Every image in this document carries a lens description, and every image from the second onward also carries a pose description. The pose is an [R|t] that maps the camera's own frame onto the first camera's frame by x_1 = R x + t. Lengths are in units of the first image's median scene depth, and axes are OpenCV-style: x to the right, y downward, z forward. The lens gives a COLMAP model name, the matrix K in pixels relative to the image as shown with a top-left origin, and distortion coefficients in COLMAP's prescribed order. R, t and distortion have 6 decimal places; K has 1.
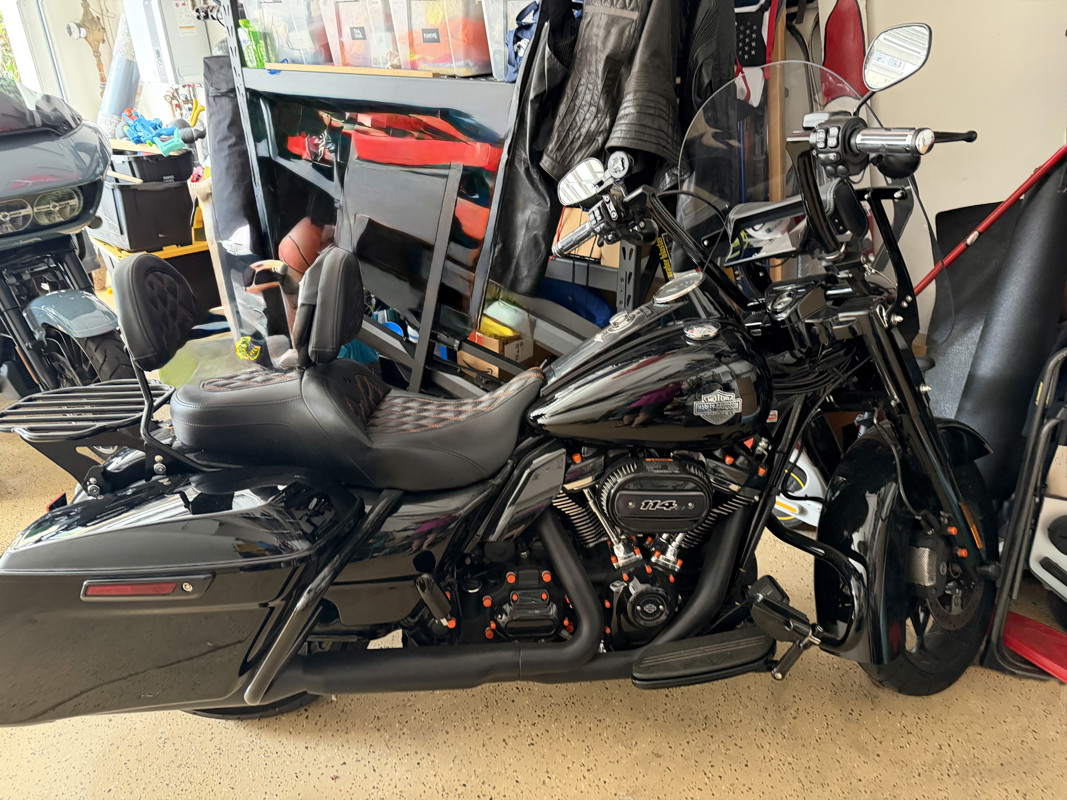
lens RADIAL K [[747.0, 0, 533.5], [0, 747.0, 400.0], [0, 0, 1]] dist [-0.003183, -0.000593]
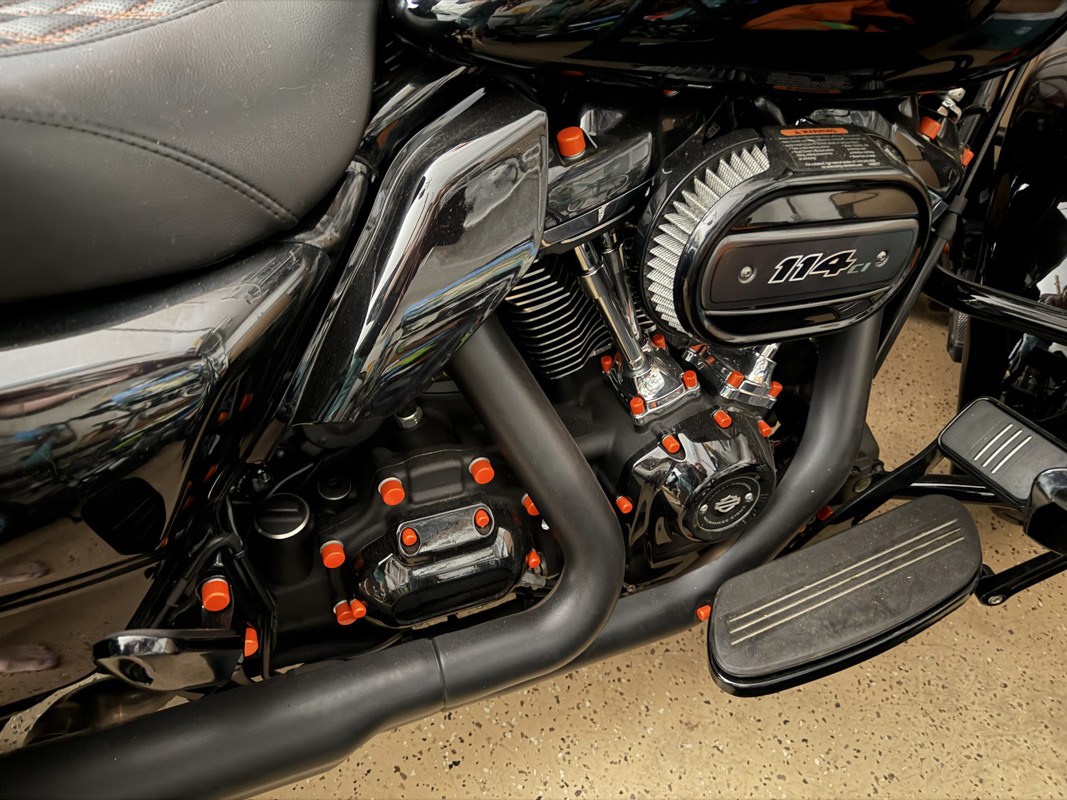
lens RADIAL K [[751.5, 0, 533.5], [0, 751.5, 400.0], [0, 0, 1]] dist [0.004438, 0.001392]
pose [[0.946695, -0.147388, 0.286436, -0.064812], [0.040431, 0.936523, 0.348267, 0.065642], [-0.319585, -0.318122, 0.892560, 0.654359]]
